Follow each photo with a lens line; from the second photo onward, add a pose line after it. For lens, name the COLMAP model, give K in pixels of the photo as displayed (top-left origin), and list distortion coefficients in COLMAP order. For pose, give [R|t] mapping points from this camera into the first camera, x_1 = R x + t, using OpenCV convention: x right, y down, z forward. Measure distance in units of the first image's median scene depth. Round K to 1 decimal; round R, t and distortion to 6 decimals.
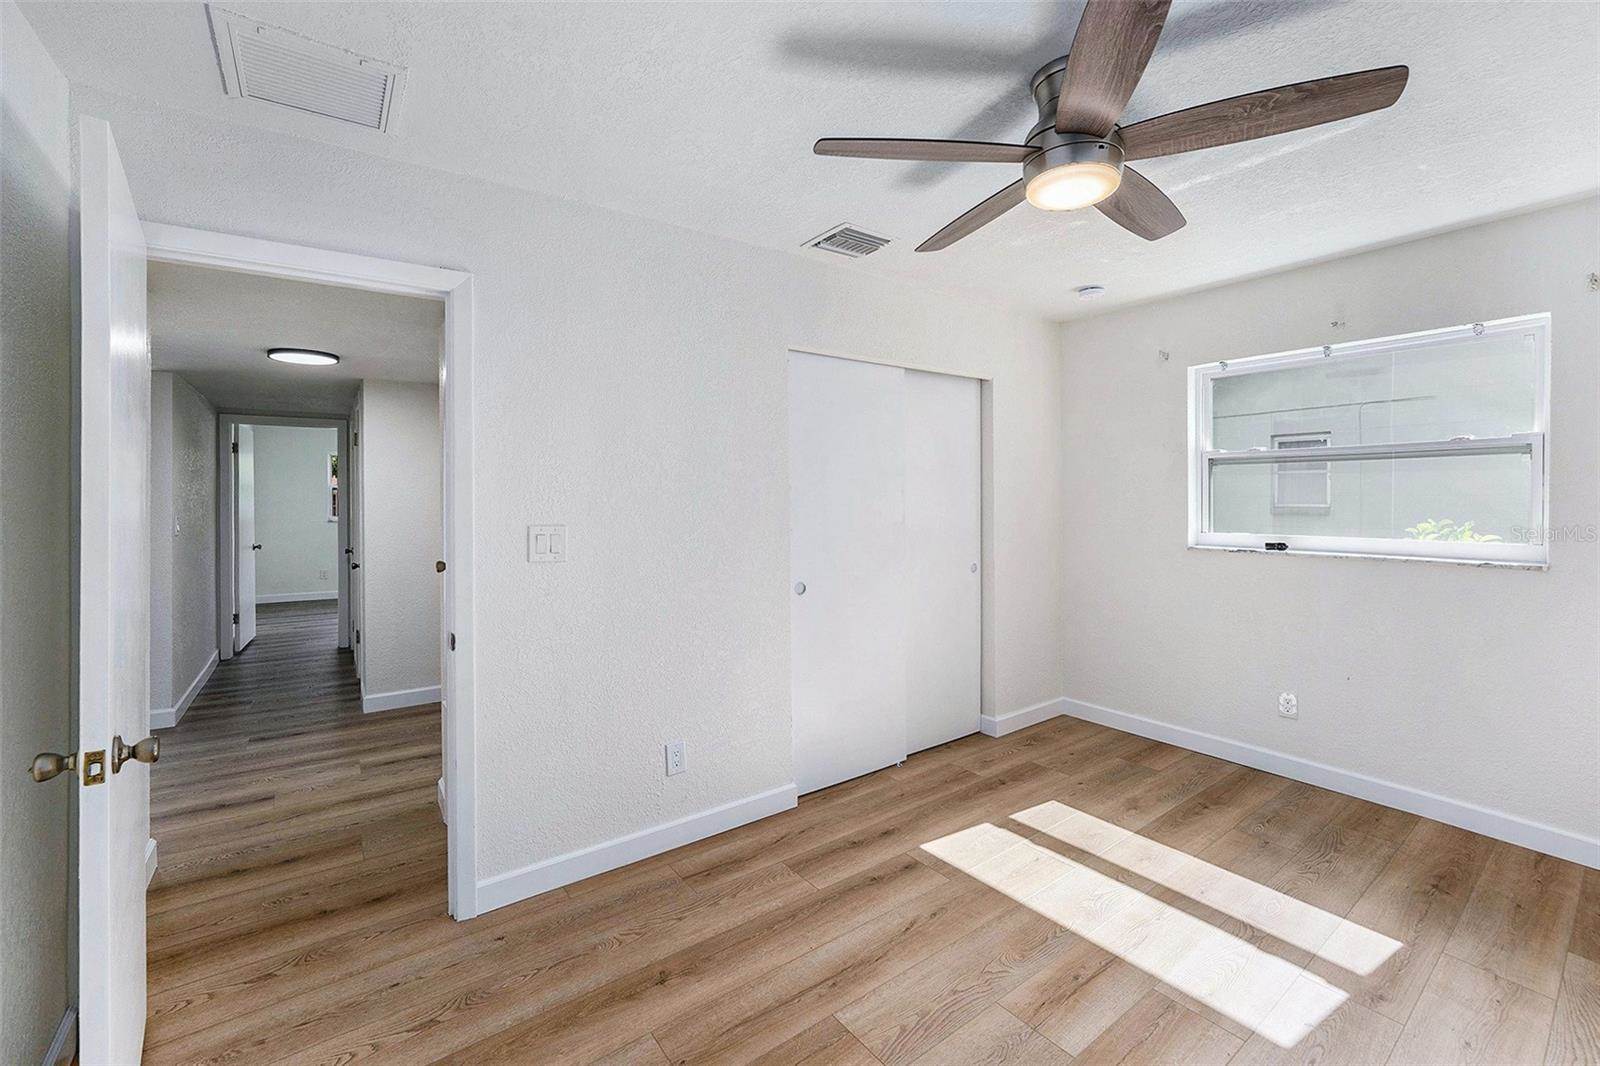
lens RADIAL K [[698.6, 0, 802.2], [0, 698.6, 481.9], [0, 0, 1]] dist [0.031757, 0.000350]
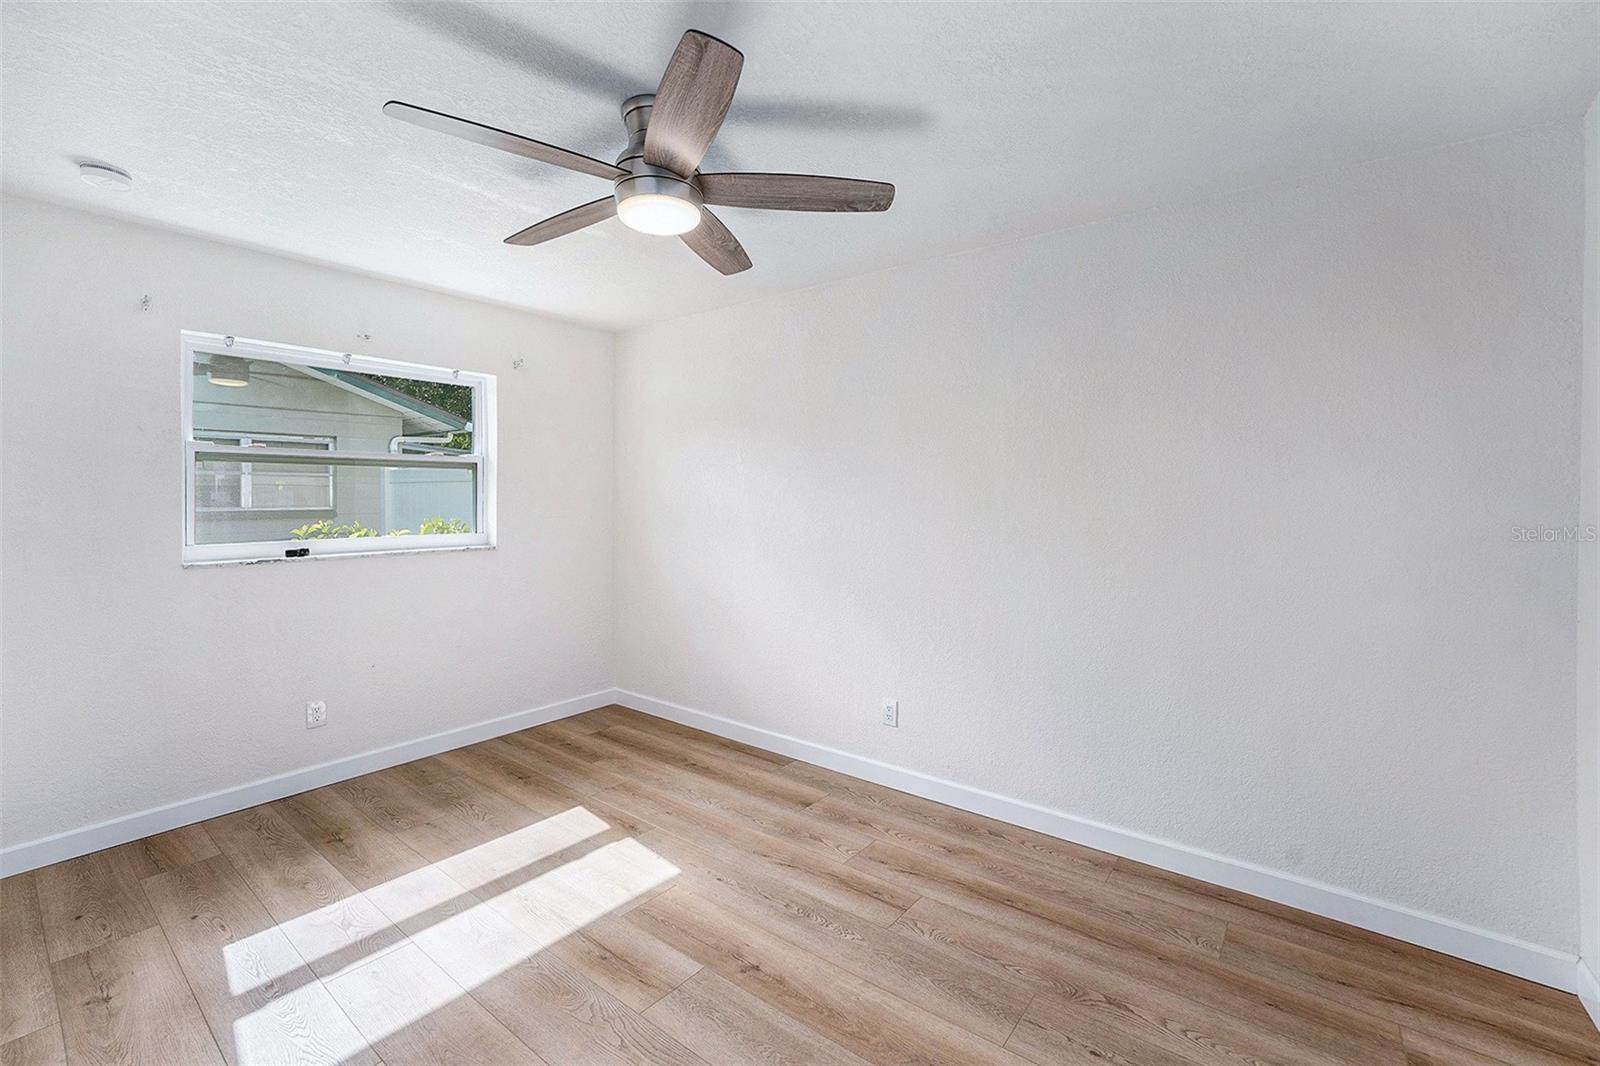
lens RADIAL K [[700.4, 0, 809.6], [0, 700.4, 498.5], [0, 0, 1]] dist [-0.000373, 0.000371]
pose [[-0.229358, -0.010210, 0.973289, -0.493816], [-0.002645, 0.999948, 0.009866, 0.009854], [-0.973339, -0.000312, -0.229373, 0.693339]]
